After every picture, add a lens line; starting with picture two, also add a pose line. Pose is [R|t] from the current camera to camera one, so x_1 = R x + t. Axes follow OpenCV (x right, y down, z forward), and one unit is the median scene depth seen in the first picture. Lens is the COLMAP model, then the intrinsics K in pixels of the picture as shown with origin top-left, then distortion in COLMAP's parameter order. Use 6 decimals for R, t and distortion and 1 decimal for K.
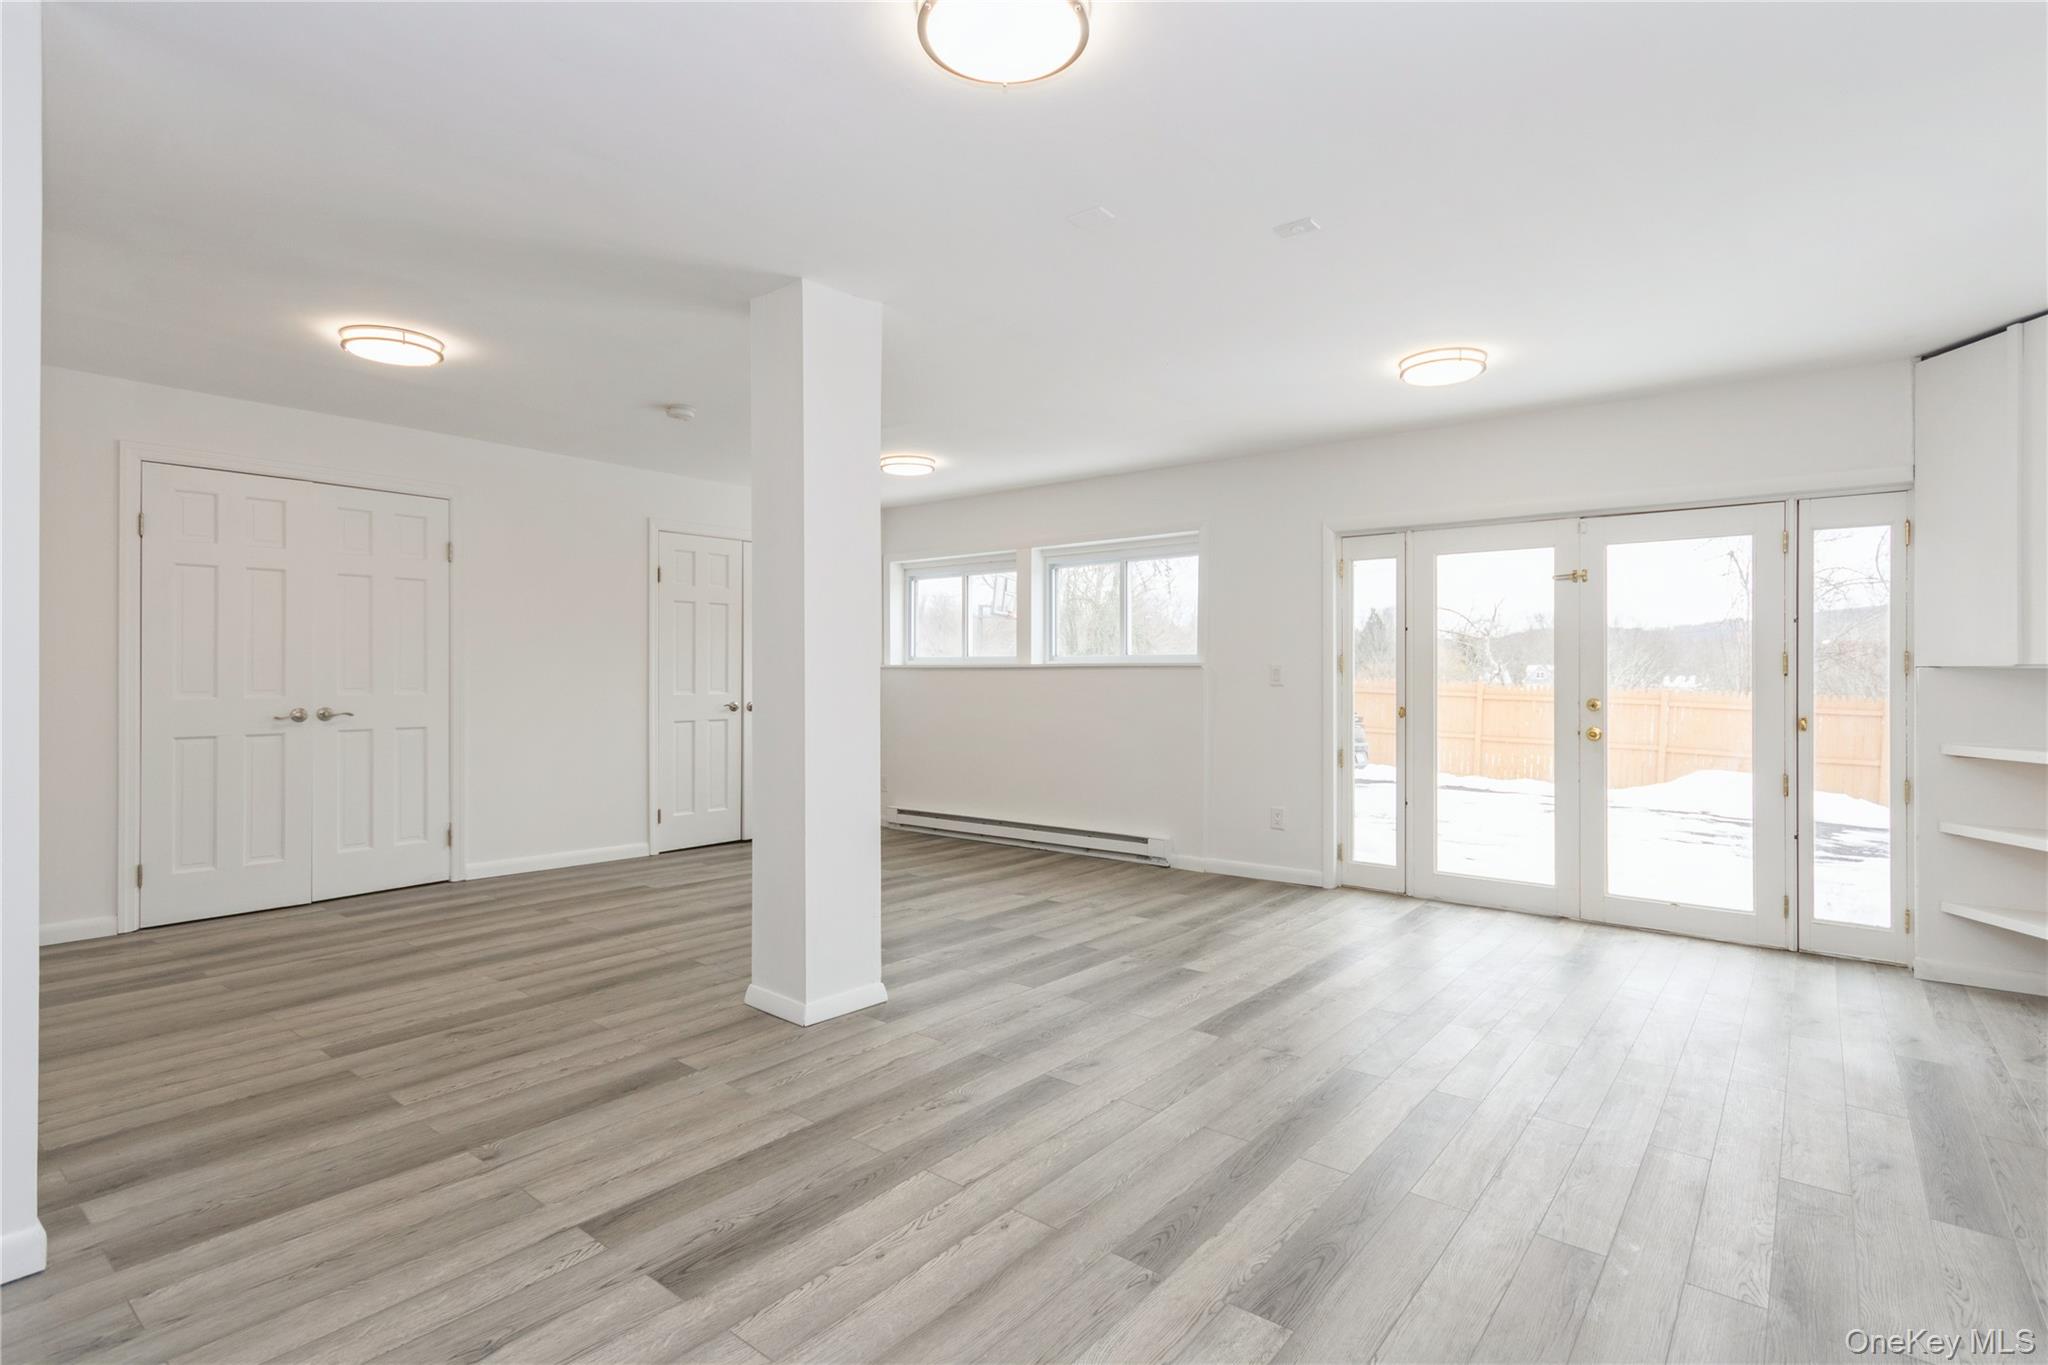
lens RADIAL K [[973.0, 0, 1037.1], [0, 973.0, 679.4], [0, 0, 1]] dist [0.005729, -0.000196]
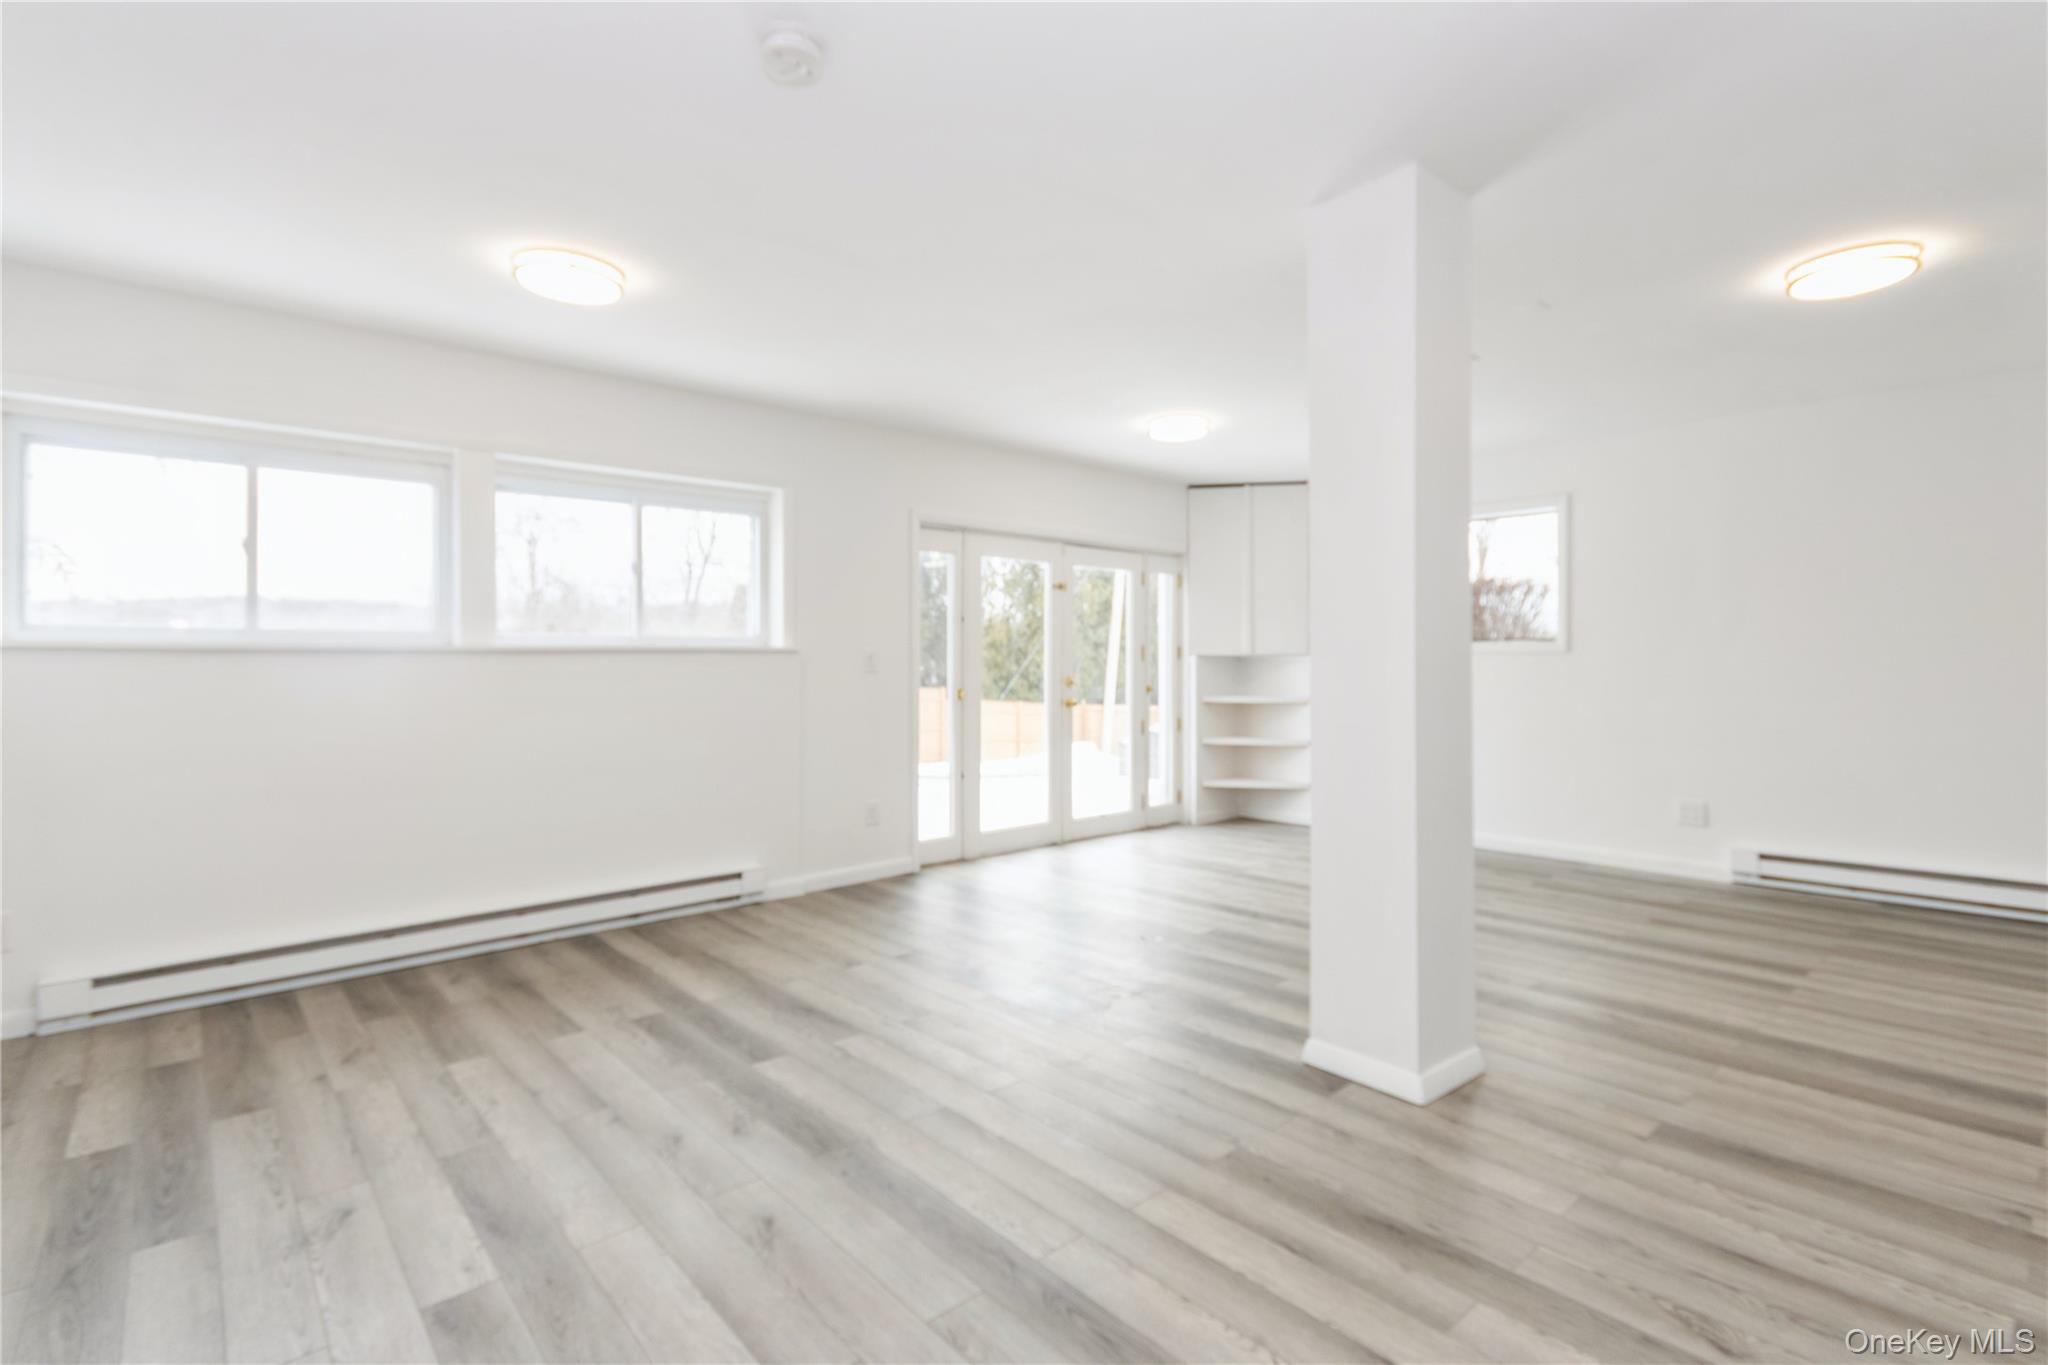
lens RADIAL K [[946.1, 0, 1027.5], [0, 946.1, 660.1], [0, 0, 1]] dist [0.006475, 0.000588]
pose [[0.197476, -0.003049, 0.980303, -0.981404], [0.004874, 0.999986, 0.002129, -0.010484], [-0.980296, 0.004357, 0.197488, 1.058006]]
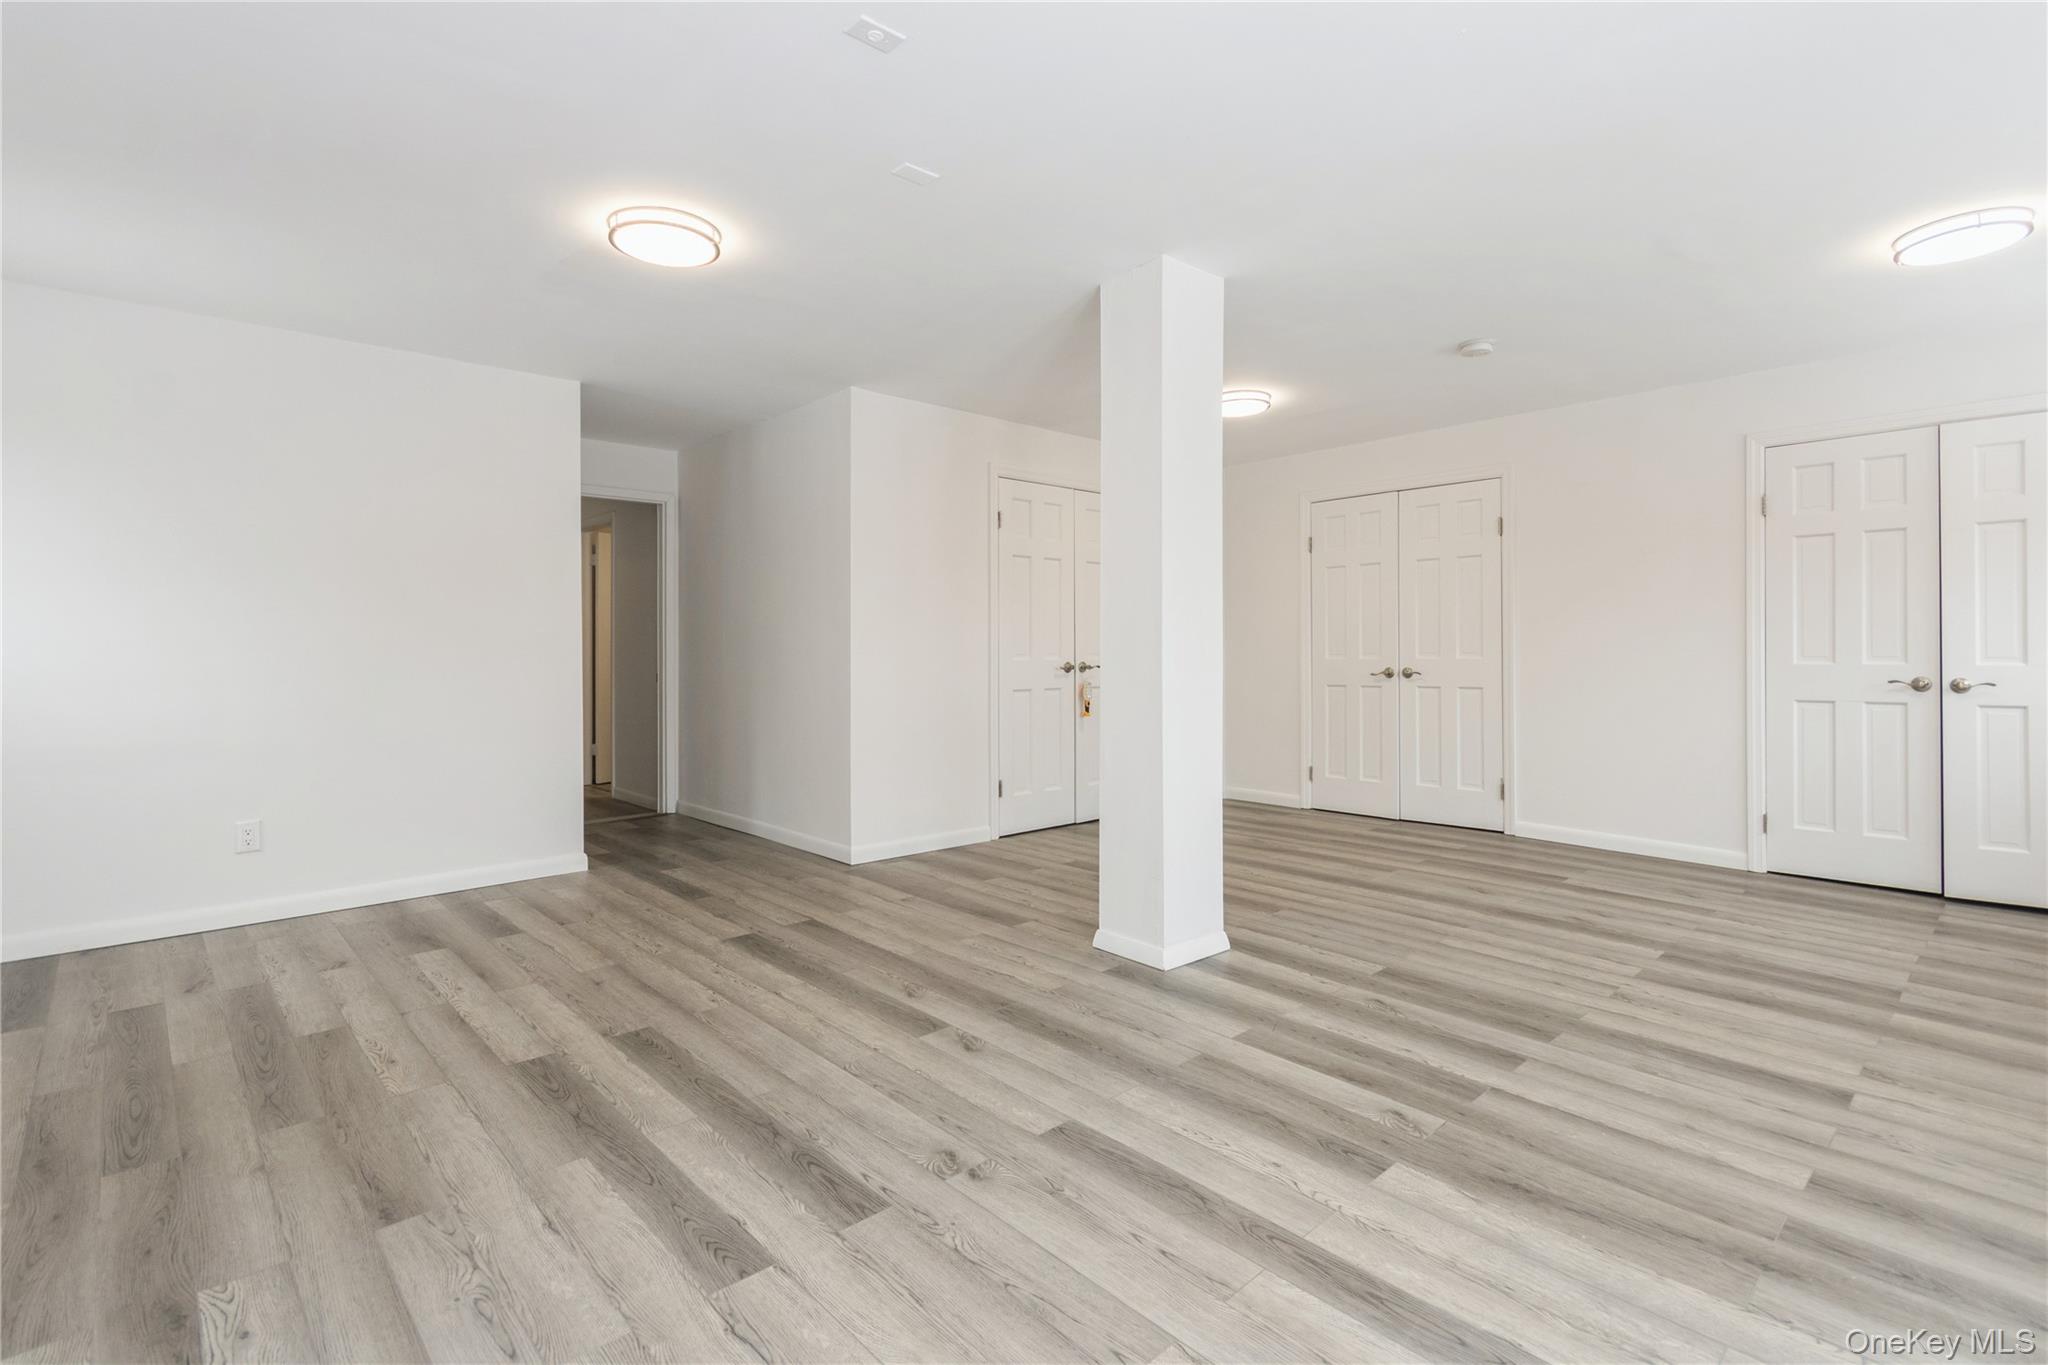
lens RADIAL K [[946.1, 0, 1027.5], [0, 946.1, 660.1], [0, 0, 1]] dist [0.006475, 0.000588]
pose [[-0.135659, 0.008792, -0.990717, 0.742977], [0.000306, 0.999961, 0.008832, 0.011014], [0.990755, 0.000895, -0.135657, 0.923556]]
